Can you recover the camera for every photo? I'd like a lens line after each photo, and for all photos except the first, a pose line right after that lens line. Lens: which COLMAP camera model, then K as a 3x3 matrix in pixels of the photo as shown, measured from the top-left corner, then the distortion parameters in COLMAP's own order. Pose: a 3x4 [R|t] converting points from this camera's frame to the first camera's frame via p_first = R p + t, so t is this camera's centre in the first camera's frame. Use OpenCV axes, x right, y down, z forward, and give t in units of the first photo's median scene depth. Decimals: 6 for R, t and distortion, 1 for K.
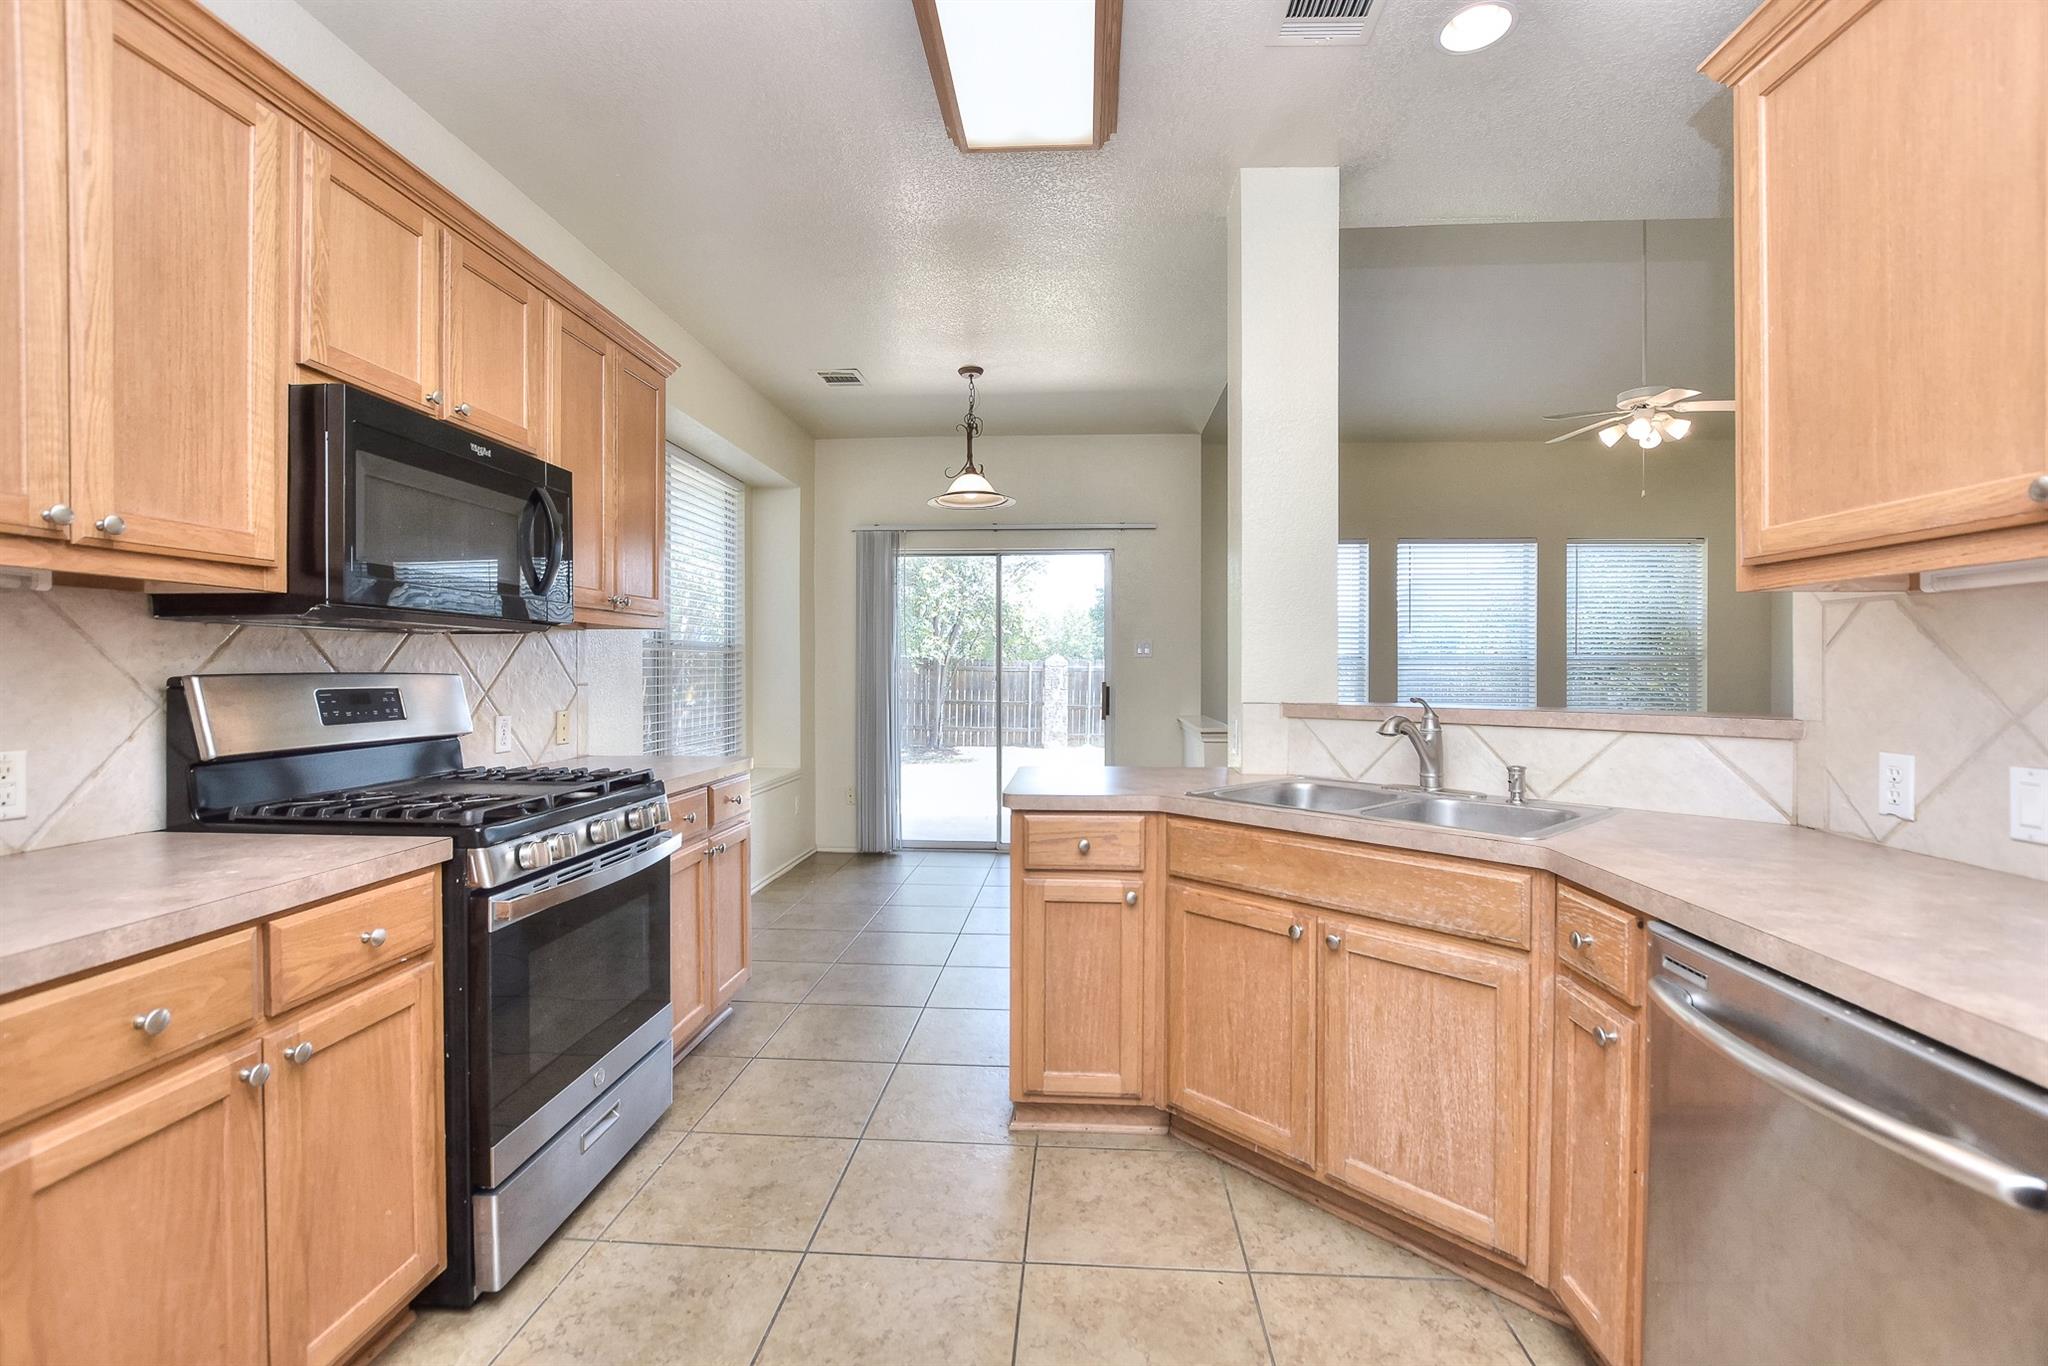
lens RADIAL K [[916.3, 0, 1038.5], [0, 916.3, 679.6], [0, 0, 1]] dist [-0.022958, 0.005010]
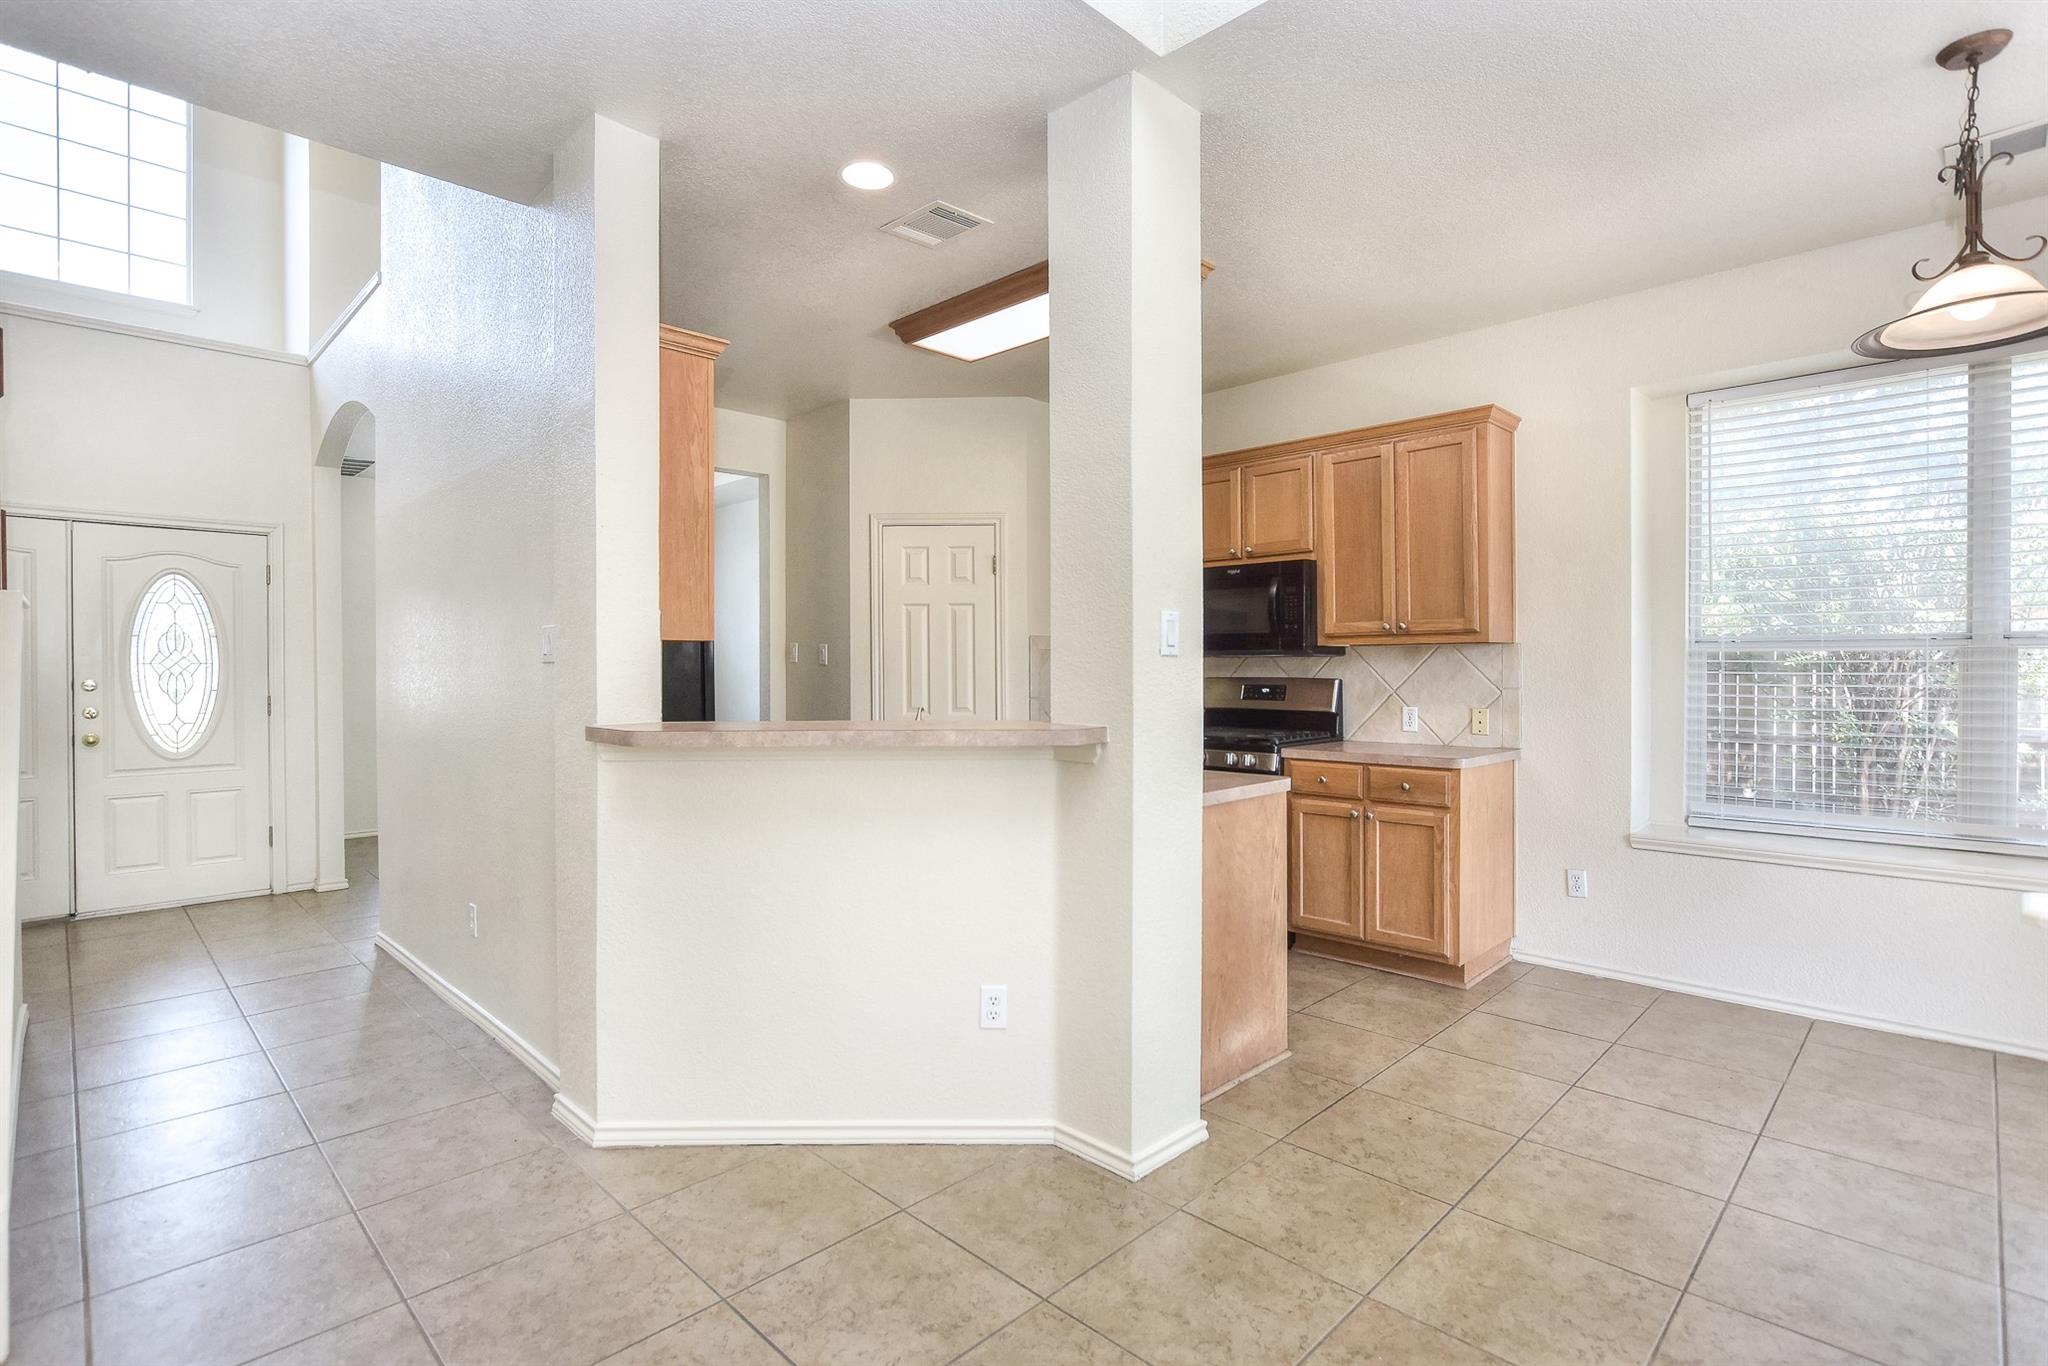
lens RADIAL K [[970.9, 0, 1028.4], [0, 970.9, 681.6], [0, 0, 1]] dist [-0.006183, 0.000478]
pose [[-0.659409, 0.014581, -0.751643, 1.471045], [-0.003036, 0.999752, 0.022057, -0.050947], [0.751779, 0.016827, -0.659201, 2.268824]]
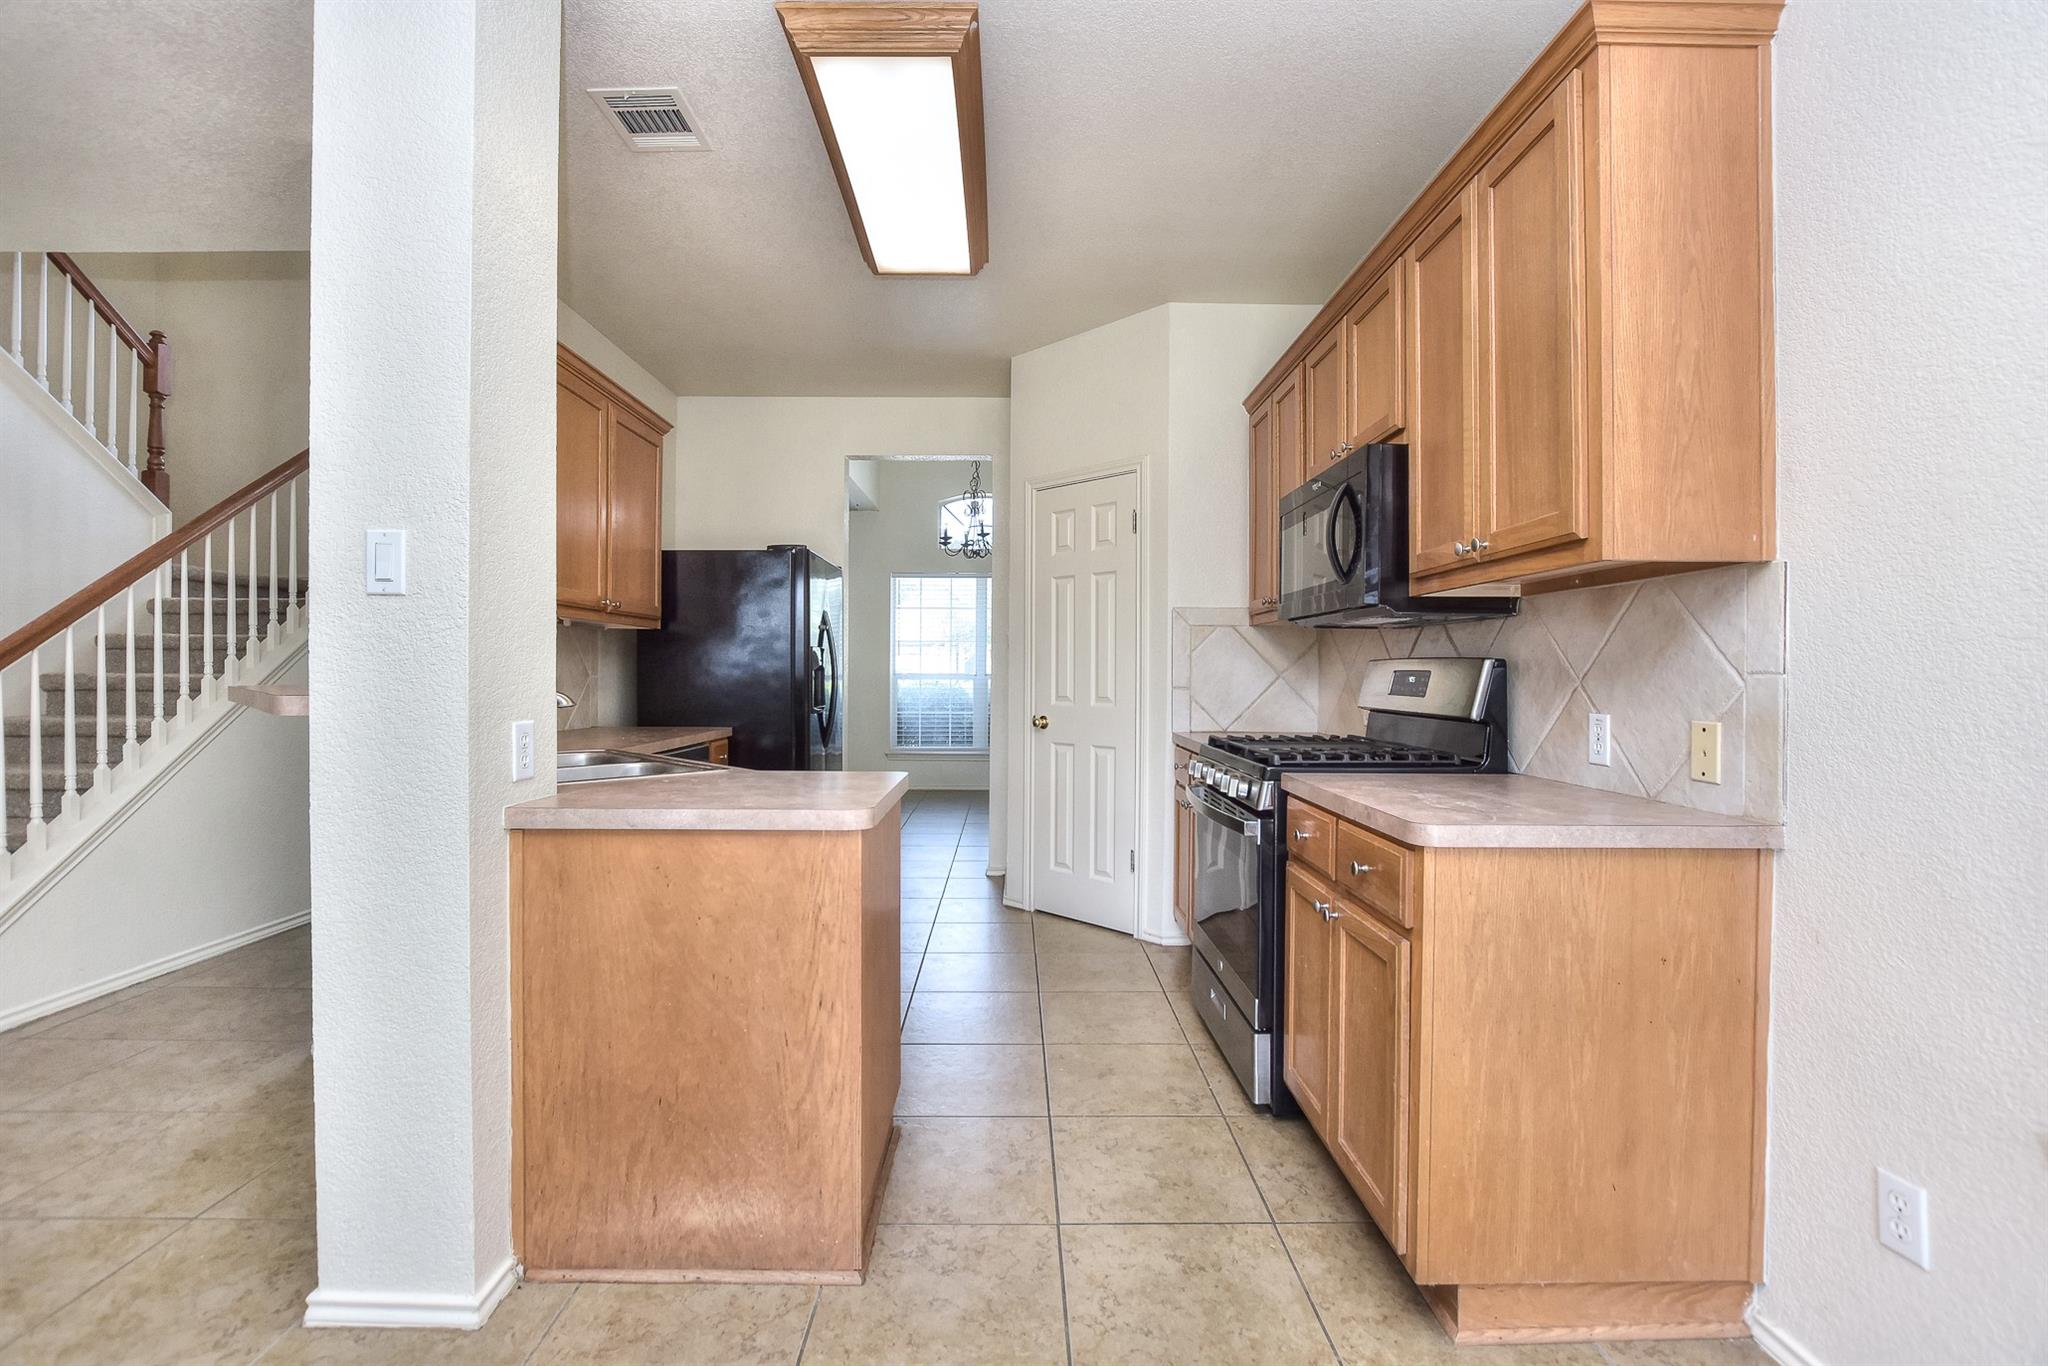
lens RADIAL K [[916.3, 0, 1028.5], [0, 916.3, 674.5], [0, 0, 1]] dist [-0.022958, 0.005010]
pose [[-0.997382, -0.003909, -0.072209, -0.118907], [-0.005001, 0.999876, 0.014955, -0.000730], [0.072142, 0.015277, -0.997277, 2.425366]]
